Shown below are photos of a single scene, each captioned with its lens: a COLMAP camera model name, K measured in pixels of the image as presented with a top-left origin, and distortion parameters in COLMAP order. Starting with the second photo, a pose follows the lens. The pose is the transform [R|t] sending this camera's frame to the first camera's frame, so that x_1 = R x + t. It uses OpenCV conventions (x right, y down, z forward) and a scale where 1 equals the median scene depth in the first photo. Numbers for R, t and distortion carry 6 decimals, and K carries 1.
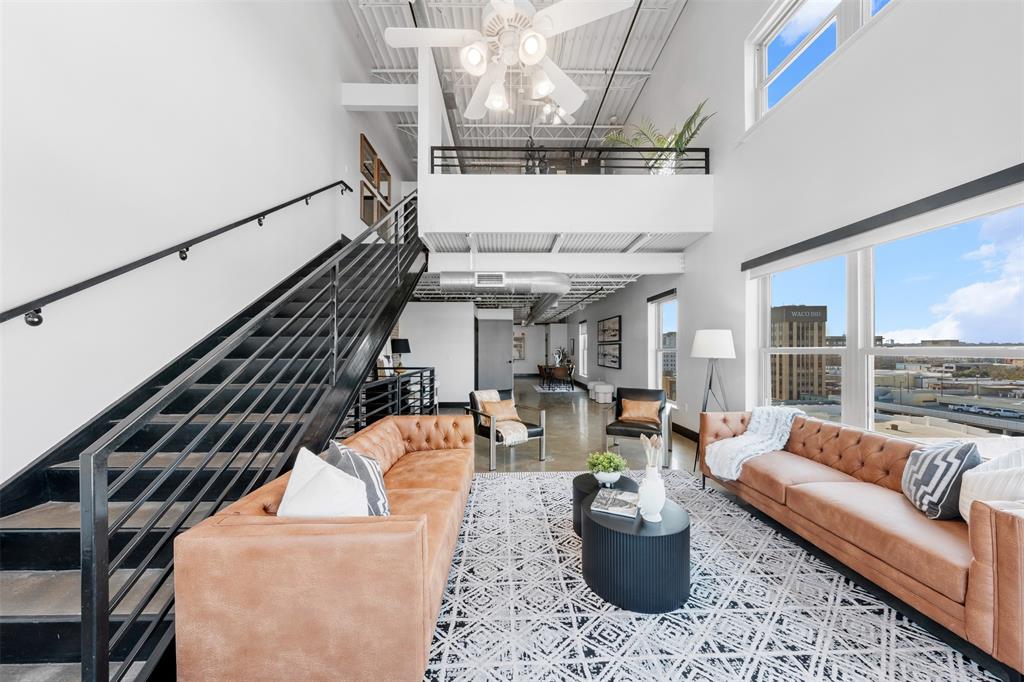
lens RADIAL K [[346.9, 0, 510.6], [0, 346.9, 349.2], [0, 0, 1]] dist [-0.008789, -0.000079]
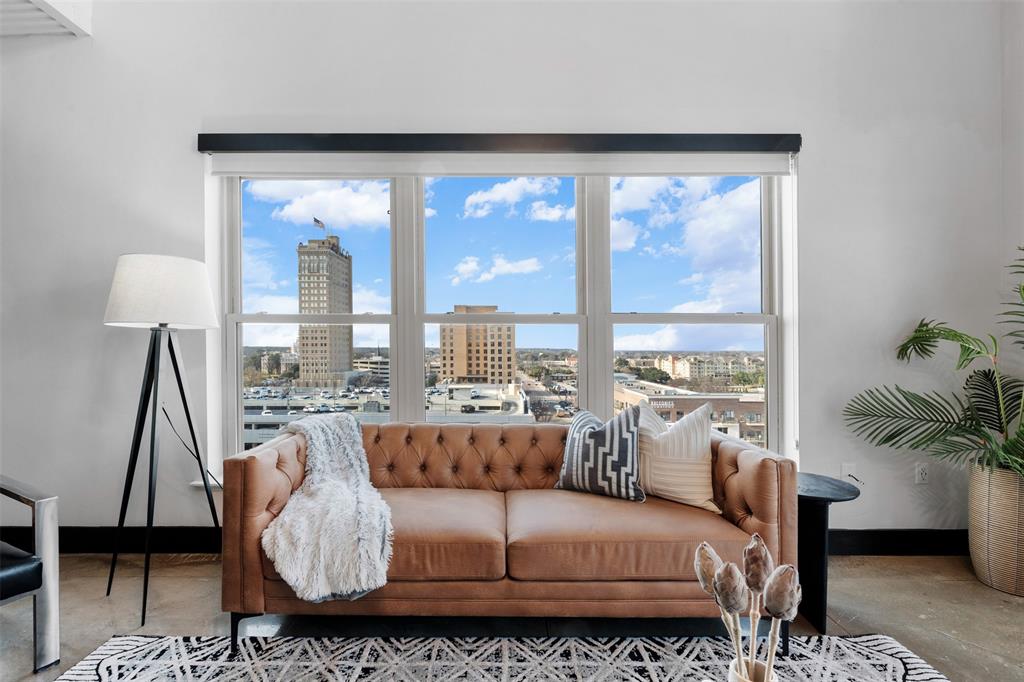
lens RADIAL K [[467.5, 0, 506.4], [0, 467.5, 350.7], [0, 0, 1]] dist [0.001349, 0.000134]
pose [[0.020054, -0.006420, 0.999778, 0.039218], [0.000073, 0.999979, 0.006419, 0.061271], [-0.999799, -0.000055, 0.020054, 0.703182]]
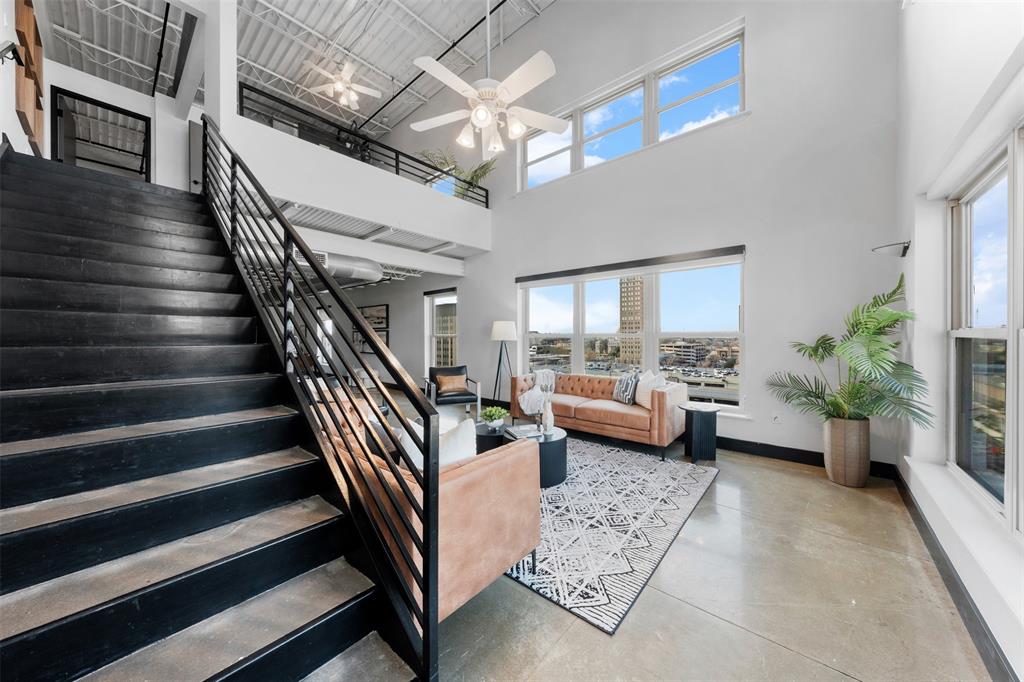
lens RADIAL K [[350.1, 0, 513.1], [0, 350.1, 334.4], [0, 0, 1]] dist [-0.000140, -0.000047]
pose [[0.664812, -0.001688, 0.747009, -0.591637], [0.006623, 0.999971, -0.003634, 0.005443], [-0.746981, 0.007363, 0.664804, -0.007535]]
